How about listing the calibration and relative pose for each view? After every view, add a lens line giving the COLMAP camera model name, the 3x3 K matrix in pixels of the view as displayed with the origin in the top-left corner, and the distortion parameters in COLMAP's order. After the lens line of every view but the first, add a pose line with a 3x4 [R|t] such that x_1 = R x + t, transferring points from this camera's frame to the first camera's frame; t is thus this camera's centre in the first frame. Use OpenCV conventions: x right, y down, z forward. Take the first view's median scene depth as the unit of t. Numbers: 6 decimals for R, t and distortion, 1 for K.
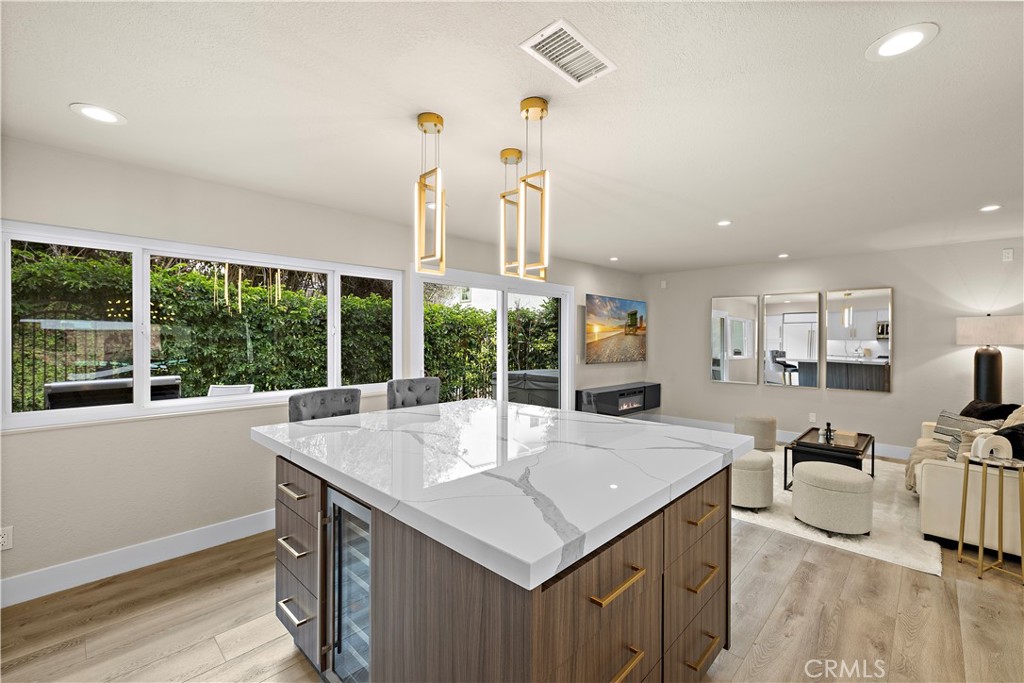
lens RADIAL K [[430.5, 0, 512.0], [0, 430.5, 341.5], [0, 0, 1]] dist [-0.000150, -0.000023]
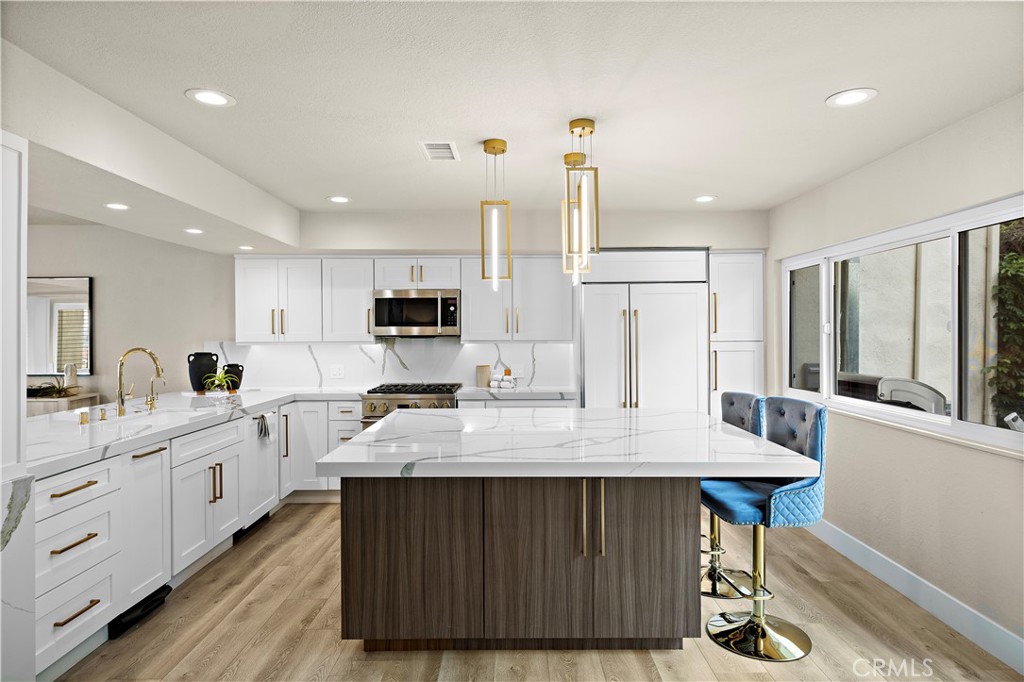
lens RADIAL K [[568.2, 0, 512.0], [0, 568.2, 341.0], [0, 0, 1]] dist [-0.001319, -0.000297]
pose [[-0.723036, 0.007102, -0.690774, 0.349758], [-0.002753, 0.999910, 0.013162, -0.007396], [0.690805, 0.011418, -0.722951, 0.684139]]
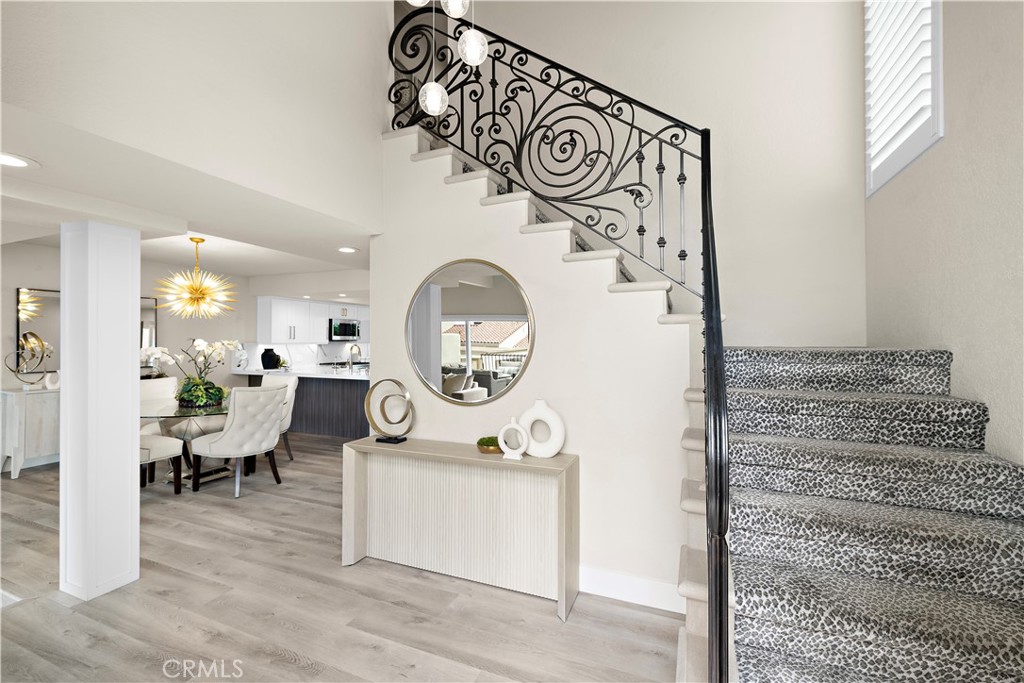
lens RADIAL K [[432.7, 0, 513.4], [0, 432.7, 336.1], [0, 0, 1]] dist [0.002100, 0.000258]
pose [[0.364048, -0.006962, -0.931354, 1.433316], [-0.009570, 0.999891, -0.011215, -0.005717], [0.931331, 0.012996, 0.363942, -0.037664]]
